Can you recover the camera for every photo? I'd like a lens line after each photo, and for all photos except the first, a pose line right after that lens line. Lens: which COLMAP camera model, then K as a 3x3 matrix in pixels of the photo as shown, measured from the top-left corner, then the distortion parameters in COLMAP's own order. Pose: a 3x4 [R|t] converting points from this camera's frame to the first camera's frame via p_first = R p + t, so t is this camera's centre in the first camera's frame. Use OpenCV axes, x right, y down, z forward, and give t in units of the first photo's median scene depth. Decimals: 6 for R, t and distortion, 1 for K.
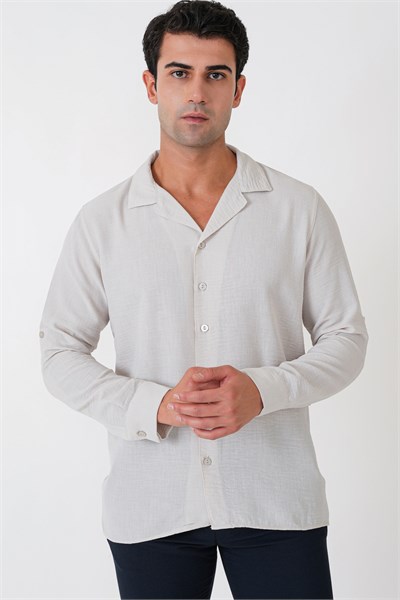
lens RADIAL K [[1169.5, 0, 201.7], [0, 1169.5, 304.6], [0, 0, 1]] dist [-0.084578, 0.000000]
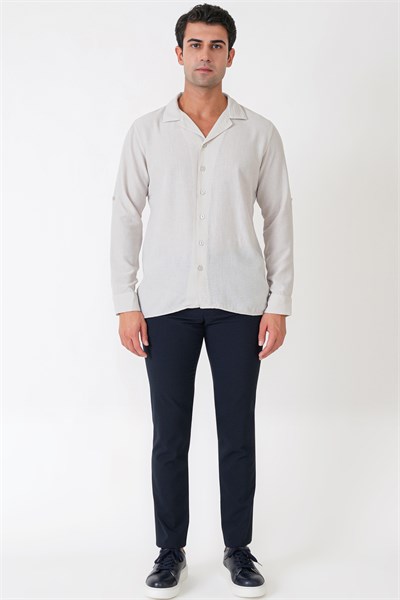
lens RADIAL K [[1171.2, 0, 200.8], [0, 1171.2, 299.4], [0, 0, 1]] dist [-0.288431, 0.000000]
pose [[0.999100, 0.027306, 0.032470, -0.056634], [-0.032517, 0.984439, 0.172689, -0.125474], [-0.027249, -0.173590, 0.984441, -0.742811]]
